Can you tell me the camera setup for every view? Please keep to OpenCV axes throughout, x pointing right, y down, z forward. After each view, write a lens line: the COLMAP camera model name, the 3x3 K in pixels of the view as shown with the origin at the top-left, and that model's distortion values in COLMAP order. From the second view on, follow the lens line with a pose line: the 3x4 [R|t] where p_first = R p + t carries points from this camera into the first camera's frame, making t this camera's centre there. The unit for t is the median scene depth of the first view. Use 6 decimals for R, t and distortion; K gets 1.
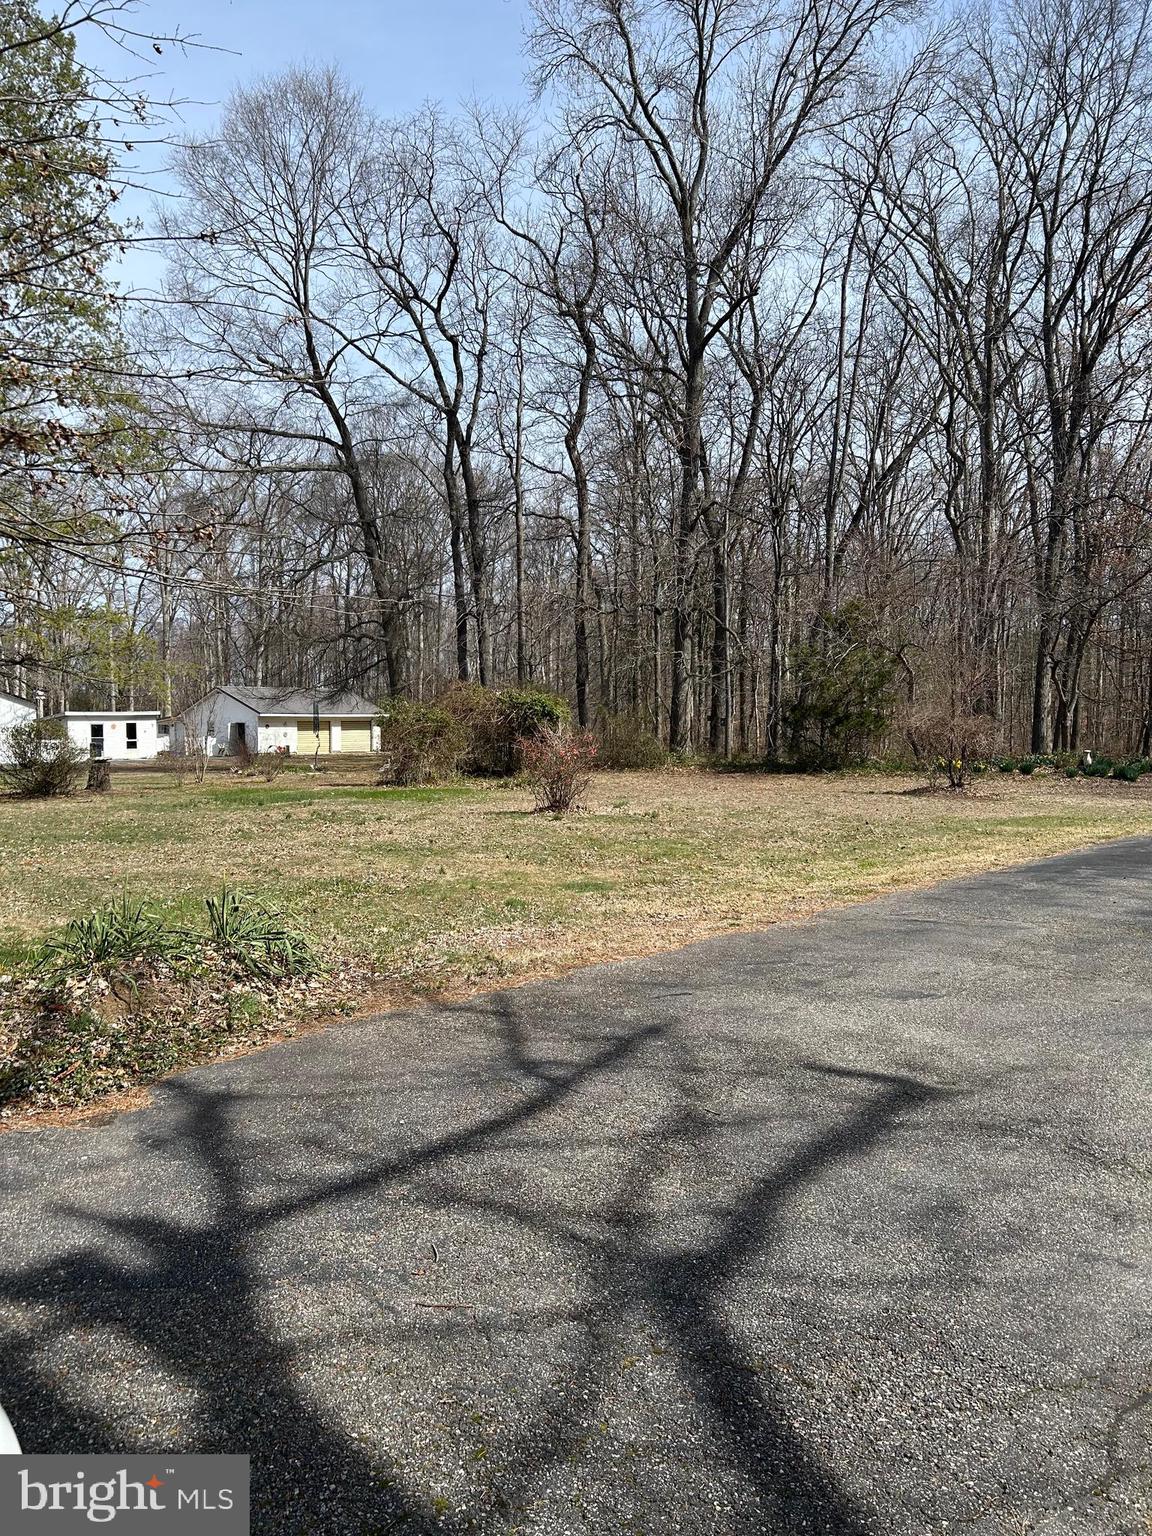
lens RADIAL K [[1157.5, 0, 576.3], [0, 1157.5, 763.9], [0, 0, 1]] dist [0.057571, -0.070713]
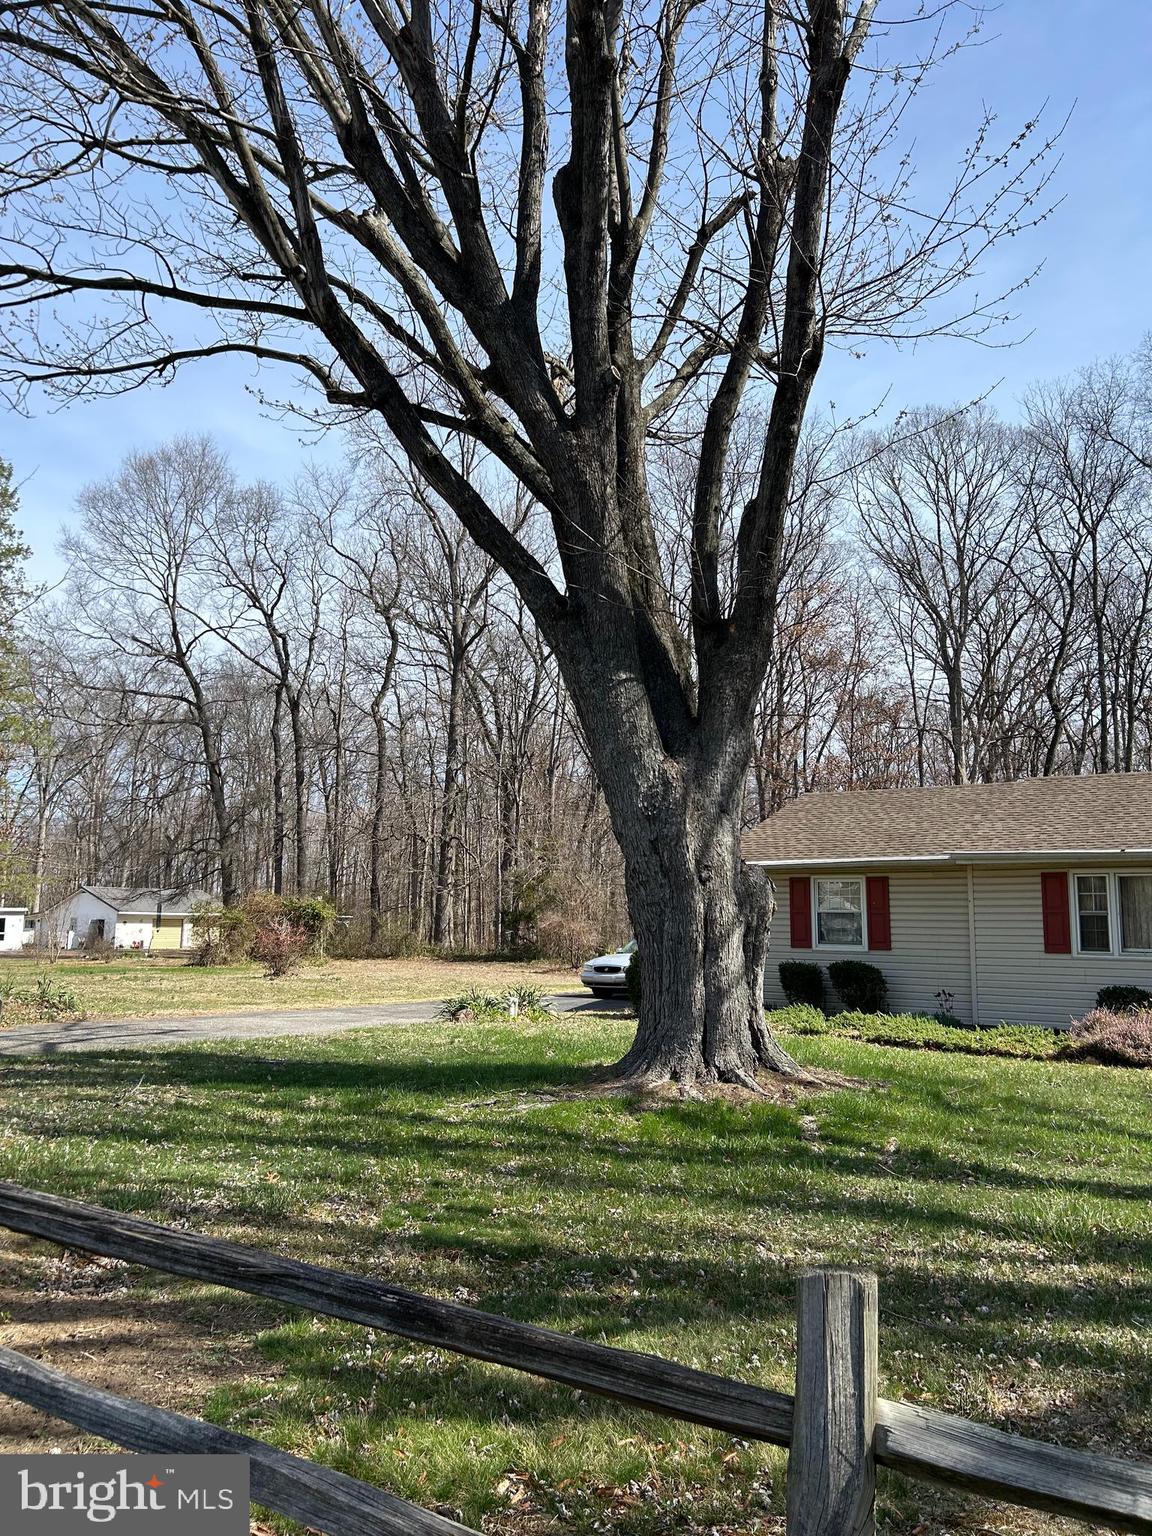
lens RADIAL K [[1157.5, 0, 573.9], [0, 1157.5, 772.2], [0, 0, 1]] dist [0.057571, -0.070713]
pose [[0.995577, 0.032236, 0.088247, 0.106628], [-0.016953, 0.985515, -0.168740, 0.012063], [-0.092408, 0.166498, 0.981702, -0.297661]]
